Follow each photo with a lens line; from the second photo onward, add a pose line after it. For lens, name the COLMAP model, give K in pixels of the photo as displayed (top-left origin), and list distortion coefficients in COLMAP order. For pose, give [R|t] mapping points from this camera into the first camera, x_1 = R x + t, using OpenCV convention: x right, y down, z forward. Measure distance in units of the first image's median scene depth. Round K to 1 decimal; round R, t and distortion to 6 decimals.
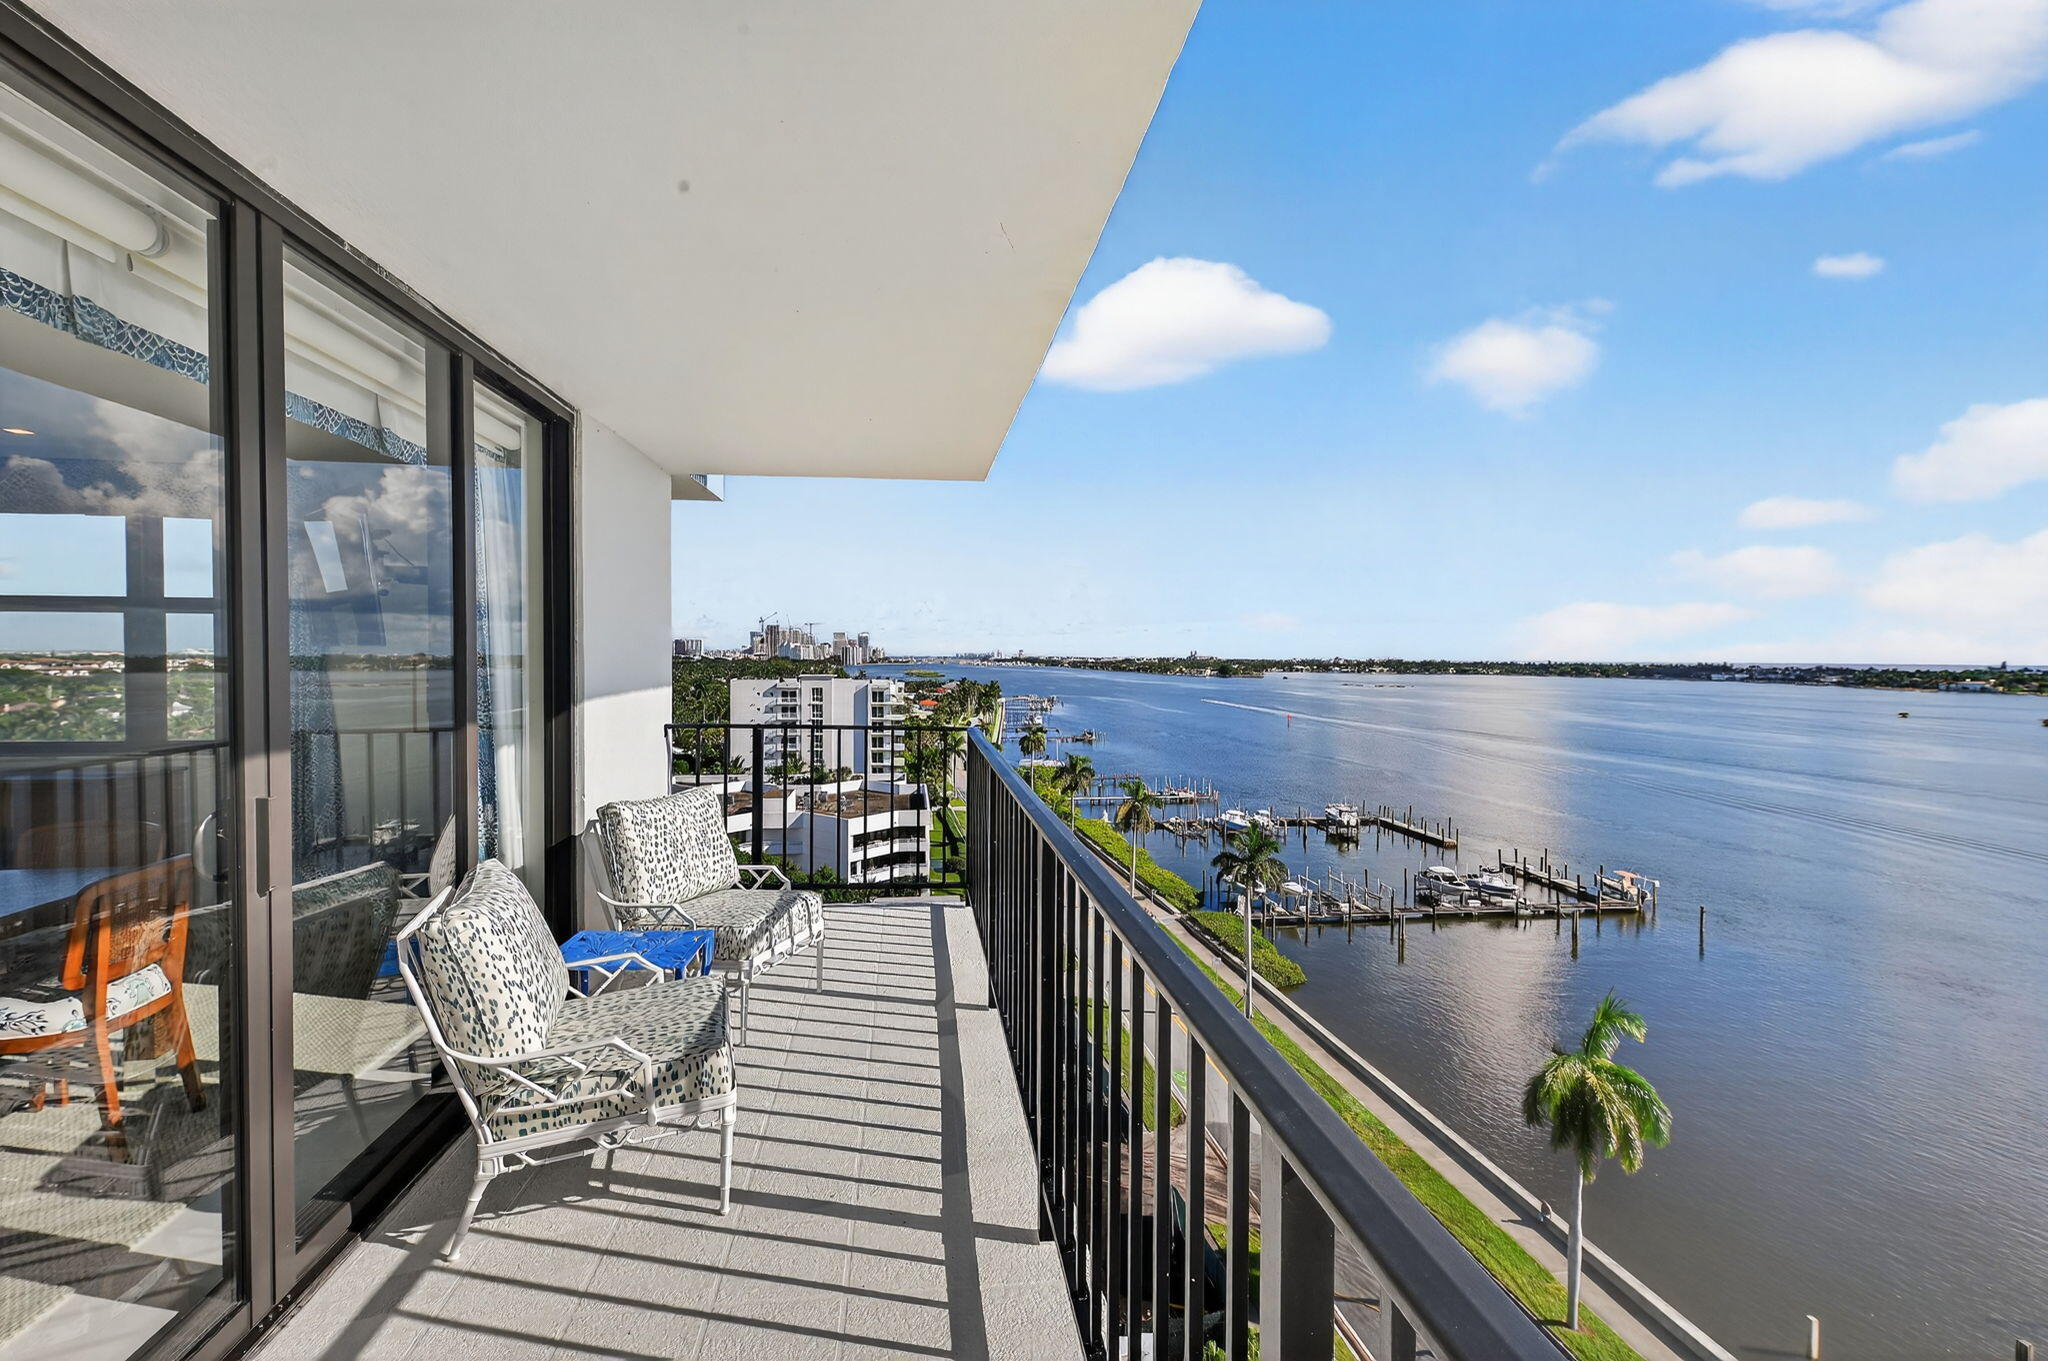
lens RADIAL K [[920.0, 0, 1022.2], [0, 920.0, 672.5], [0, 0, 1]] dist [0.013836, 0.000018]
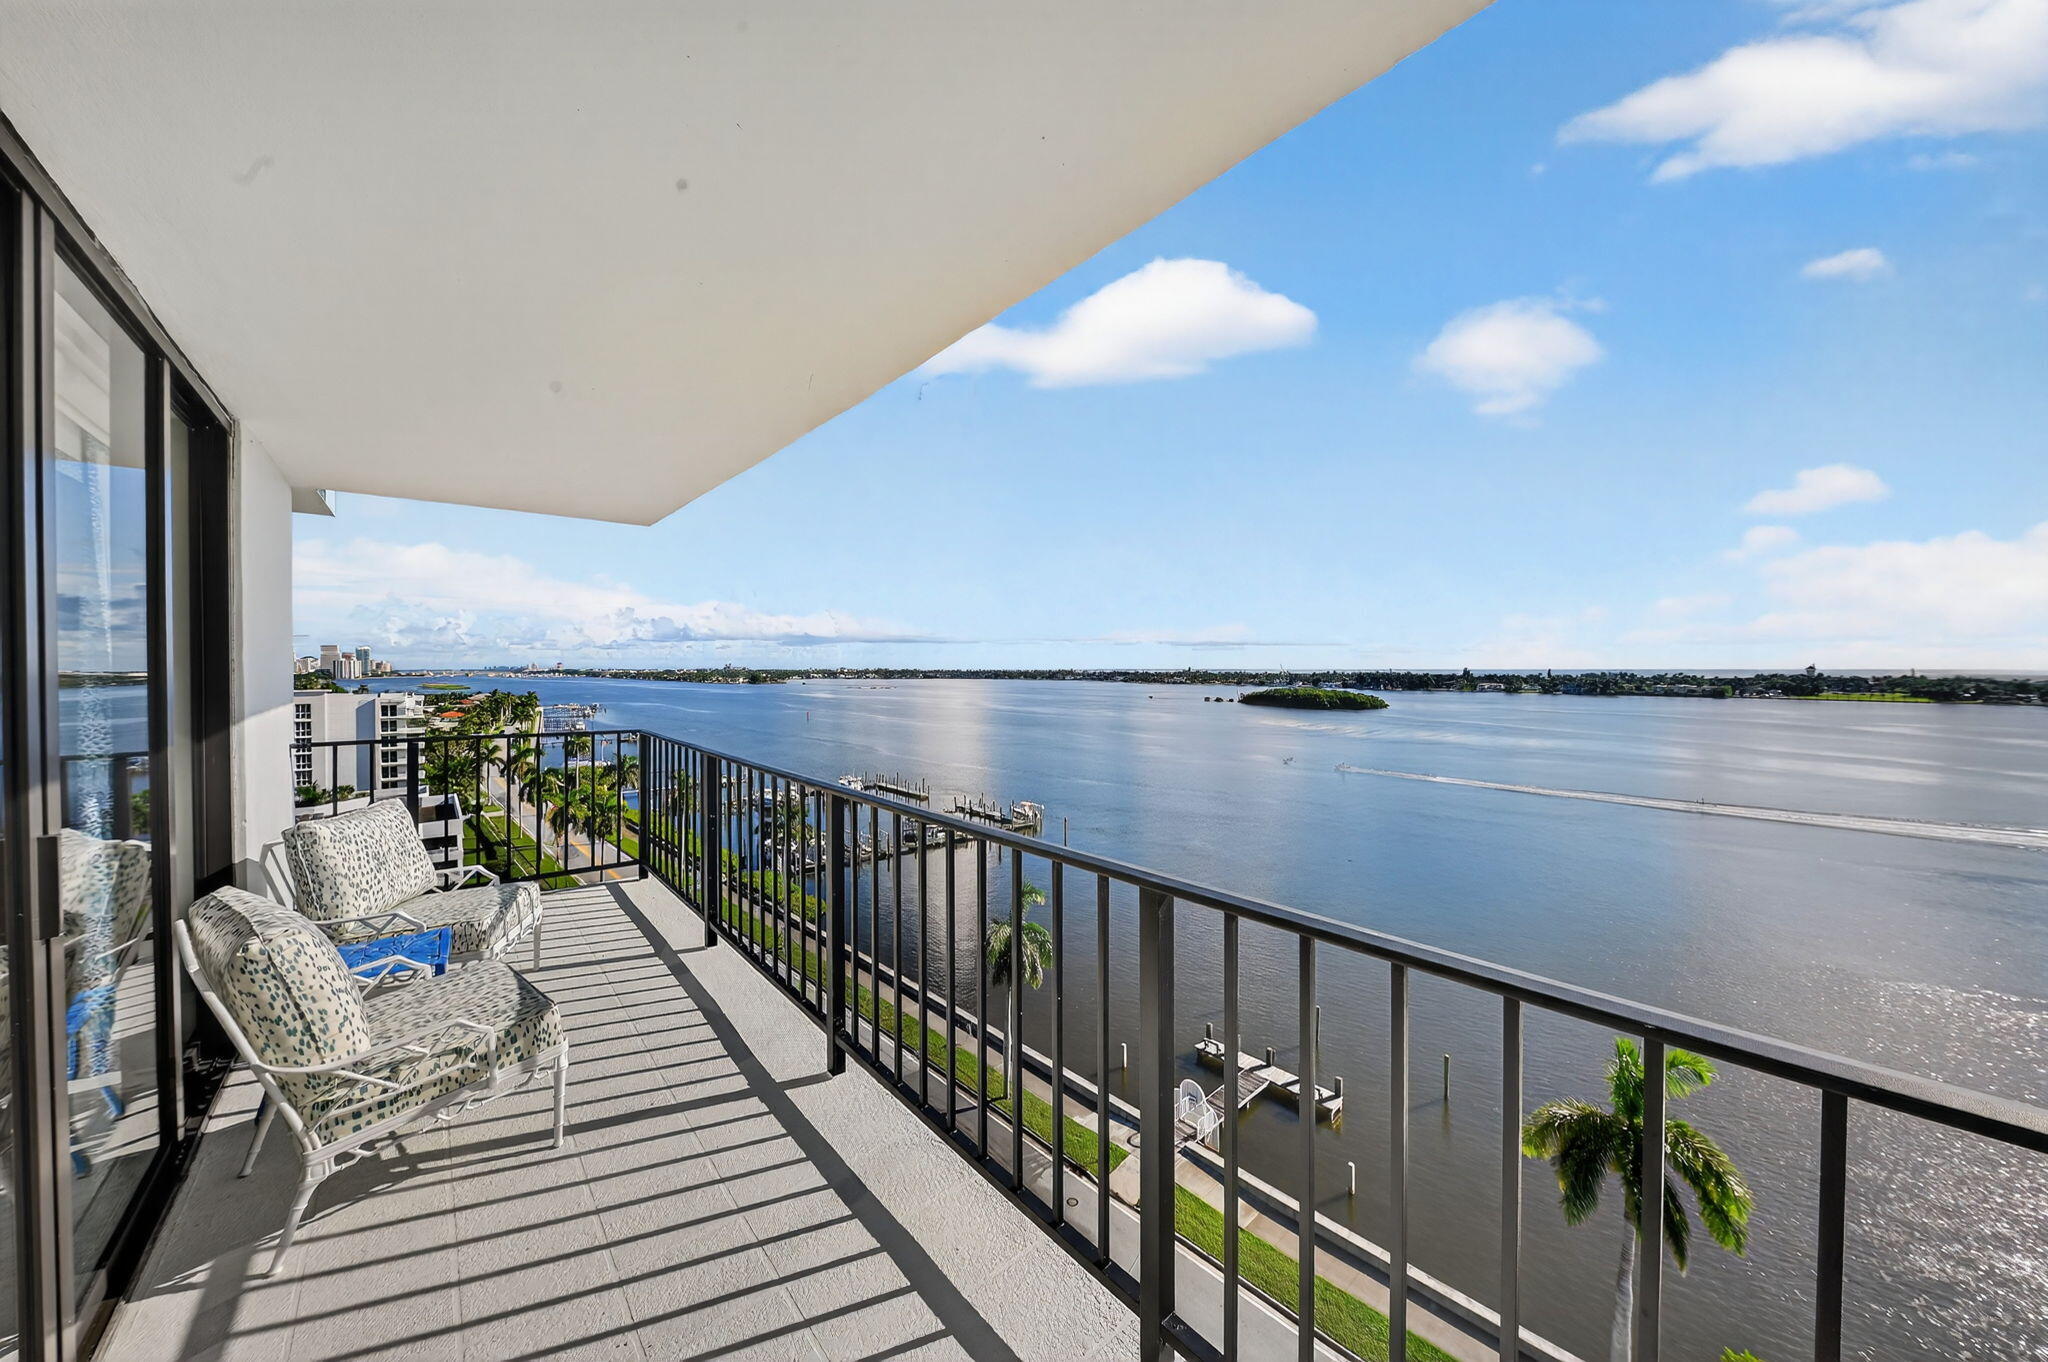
lens RADIAL K [[707.2, 0, 1019.5], [0, 707.2, 671.9], [0, 0, 1]] dist [-0.000139, -0.002585]
pose [[0.834863, -0.010183, 0.550363, -0.148371], [0.015837, 0.999859, -0.005525, -0.003076], [-0.550230, 0.013328, 0.834907, -0.039630]]
